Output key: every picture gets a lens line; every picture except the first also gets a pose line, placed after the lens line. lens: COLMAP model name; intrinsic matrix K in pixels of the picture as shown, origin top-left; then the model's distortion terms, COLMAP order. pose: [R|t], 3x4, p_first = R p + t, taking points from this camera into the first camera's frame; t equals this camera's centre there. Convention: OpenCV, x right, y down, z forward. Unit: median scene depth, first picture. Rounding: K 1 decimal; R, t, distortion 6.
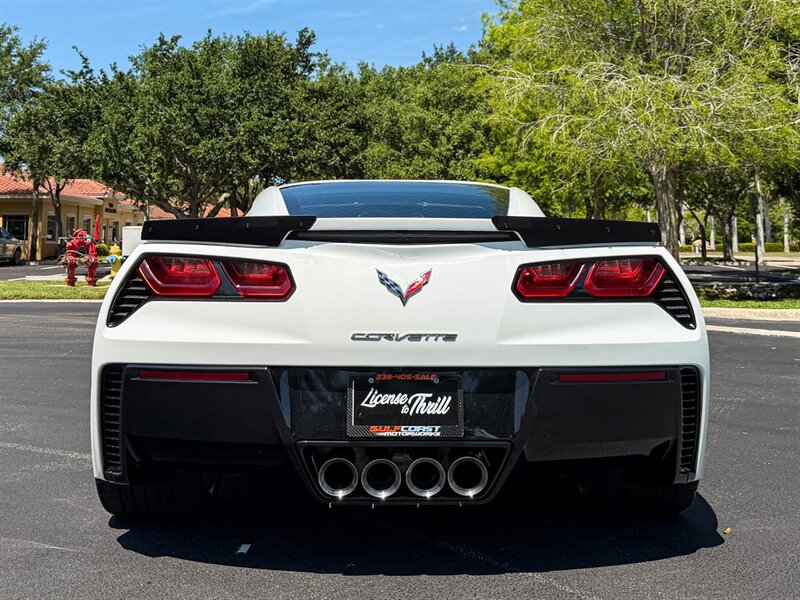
lens RADIAL K [[939.5, 0, 381.1], [0, 939.5, 148.5], [0, 0, 1]] dist [0.189903, -0.412621]
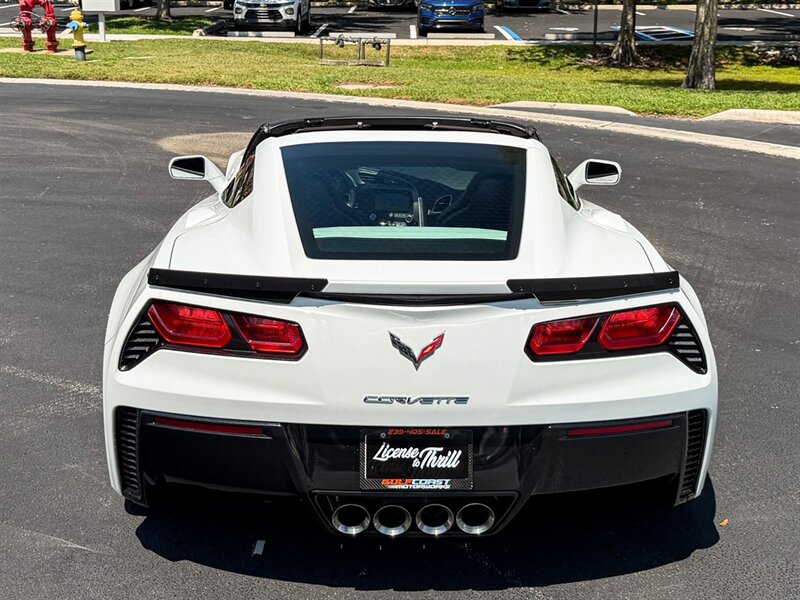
lens RADIAL K [[1073.7, 0, 379.9], [0, 1073.7, 153.6], [0, 0, 1]] dist [0.252608, -0.676981]
pose [[0.999986, 0.004413, 0.002962, -0.018697], [-0.005035, 0.964973, 0.262301, -0.352698], [-0.001701, -0.262312, 0.964982, -0.048128]]
